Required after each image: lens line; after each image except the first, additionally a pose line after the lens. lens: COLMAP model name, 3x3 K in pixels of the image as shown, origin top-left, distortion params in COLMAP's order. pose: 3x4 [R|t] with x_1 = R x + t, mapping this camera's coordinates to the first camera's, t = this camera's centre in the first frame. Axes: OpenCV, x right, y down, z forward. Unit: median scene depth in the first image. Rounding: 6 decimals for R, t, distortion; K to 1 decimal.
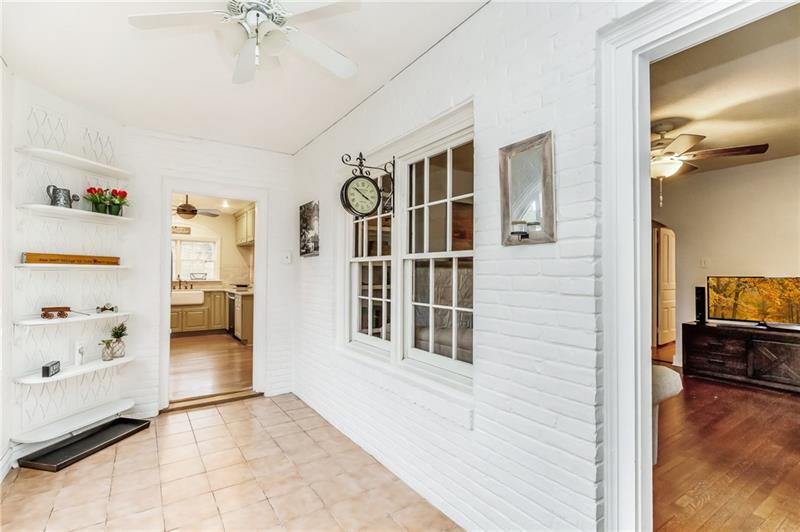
lens RADIAL K [[376.8, 0, 394.5], [0, 376.8, 265.5], [0, 0, 1]] dist [0.008332, -0.002033]
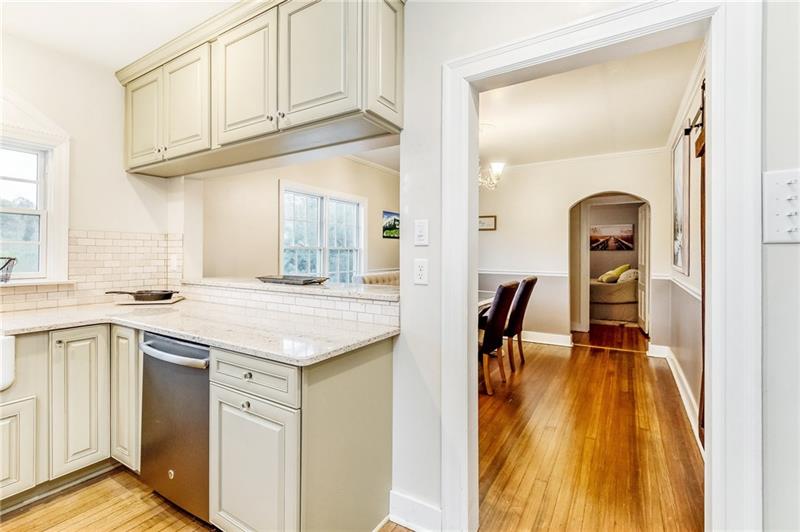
lens RADIAL K [[376.8, 0, 394.6], [0, 376.8, 254.3], [0, 0, 1]] dist [0.008332, -0.002033]
pose [[0.910564, -0.004873, 0.413340, -0.374338], [-0.002941, 0.999829, 0.018266, 0.013602], [-0.413359, -0.017848, 0.910393, 0.665862]]
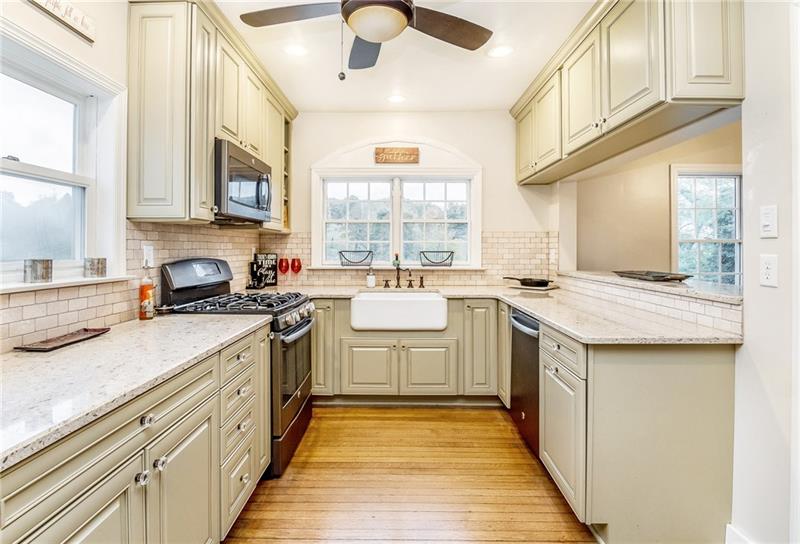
lens RADIAL K [[440.3, 0, 395.1], [0, 440.3, 245.9], [0, 0, 1]] dist [-0.005087, -0.001470]
pose [[0.824668, -0.011410, -0.565502, -0.281959], [0.016428, 0.999858, 0.003783, 0.012567], [0.565379, -0.012410, 0.824738, 0.576733]]
